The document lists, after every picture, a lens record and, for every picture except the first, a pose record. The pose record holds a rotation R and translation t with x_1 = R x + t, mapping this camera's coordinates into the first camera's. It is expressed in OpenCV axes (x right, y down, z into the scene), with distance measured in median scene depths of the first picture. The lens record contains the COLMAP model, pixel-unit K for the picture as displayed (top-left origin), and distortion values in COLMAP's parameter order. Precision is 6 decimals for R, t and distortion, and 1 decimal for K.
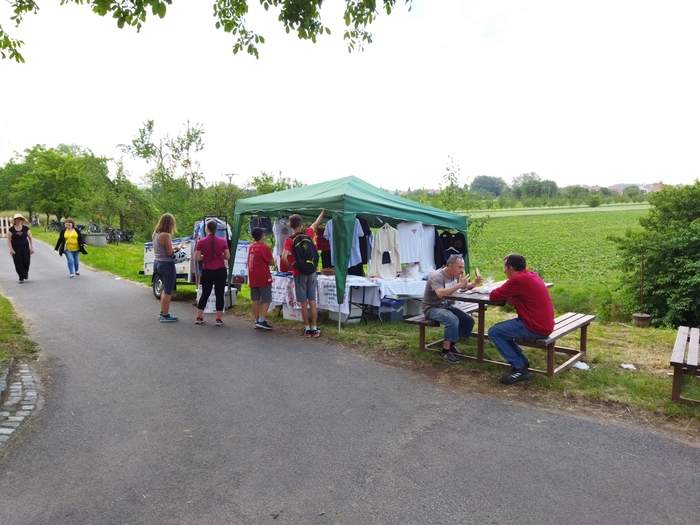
lens RADIAL K [[473.3, 0, 350.0], [0, 473.3, 262.5], [0, 0, 1]] dist [0.000332, -0.037688]
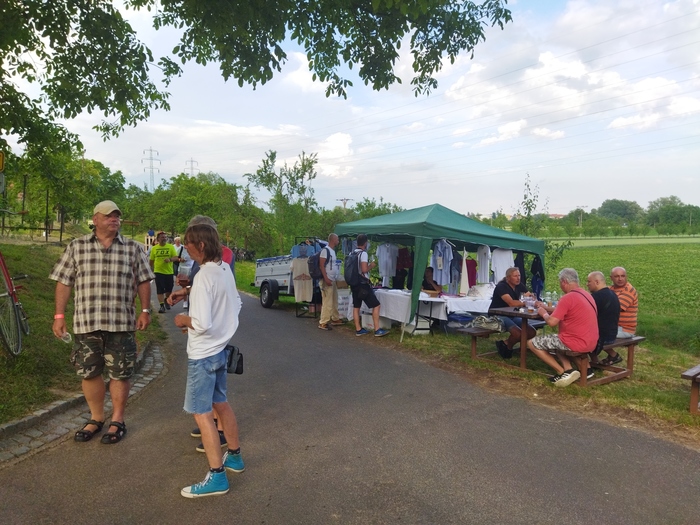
lens RADIAL K [[506.5, 0, 350.4], [0, 506.5, 259.9], [0, 0, 1]] dist [0.080057, -0.253887]
pose [[0.965430, 0.024791, -0.259480, 0.078417], [-0.041258, 0.997452, -0.058206, 0.016035], [0.257375, 0.066899, 0.963993, -0.102466]]
